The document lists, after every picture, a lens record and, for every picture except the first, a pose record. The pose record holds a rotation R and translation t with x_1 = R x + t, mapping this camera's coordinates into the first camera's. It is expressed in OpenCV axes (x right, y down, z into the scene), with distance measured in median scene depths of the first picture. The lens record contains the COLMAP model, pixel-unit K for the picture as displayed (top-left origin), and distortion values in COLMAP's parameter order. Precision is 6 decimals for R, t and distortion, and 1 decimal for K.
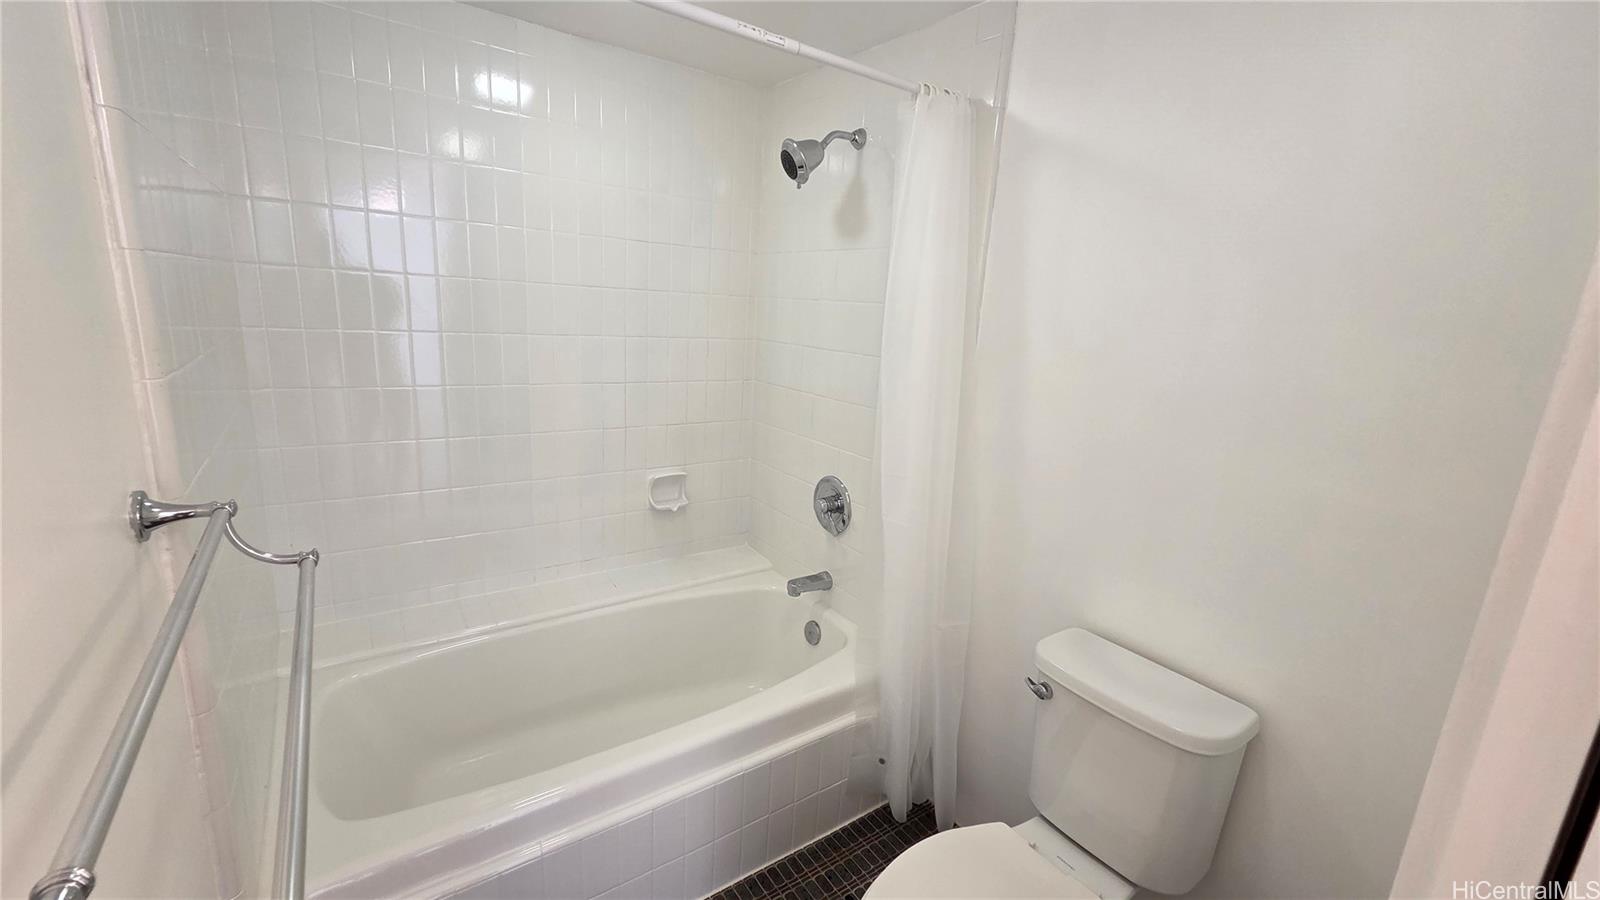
lens RADIAL K [[652.0, 0, 797.2], [0, 652.0, 448.8], [0, 0, 1]] dist [0.003741, -0.000230]
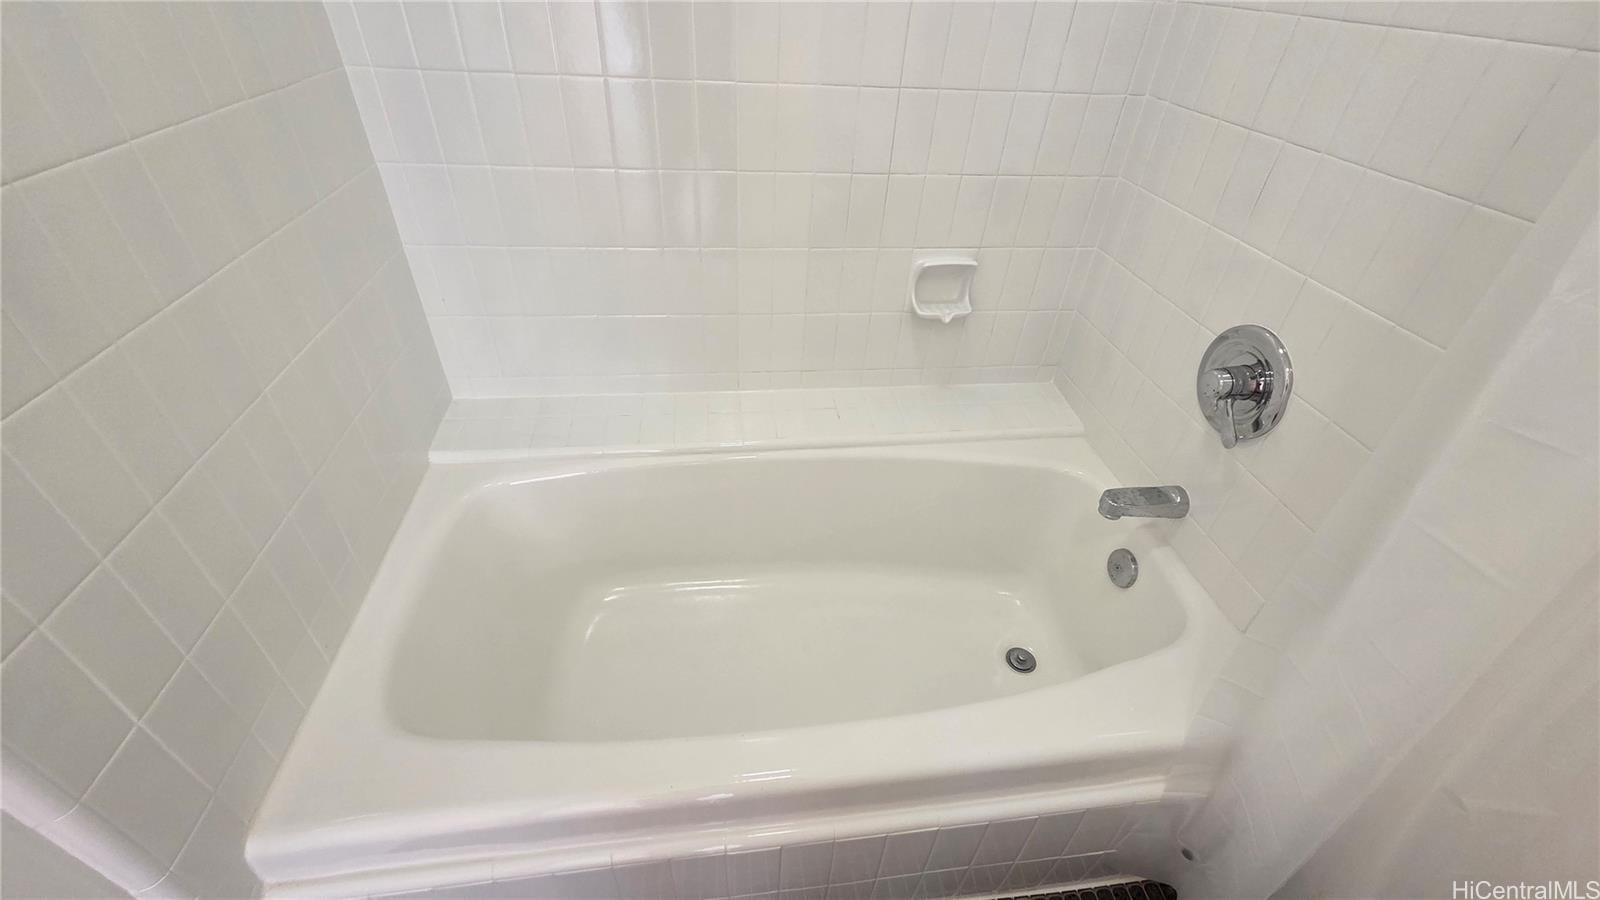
lens RADIAL K [[652.0, 0, 798.9], [0, 652.0, 450.7], [0, 0, 1]] dist [0.003741, -0.000230]
pose [[0.880372, 0.269332, -0.390391, -0.033265], [-0.101096, 0.910765, 0.400358, -0.030982], [0.463384, -0.312997, 0.829040, 0.373319]]
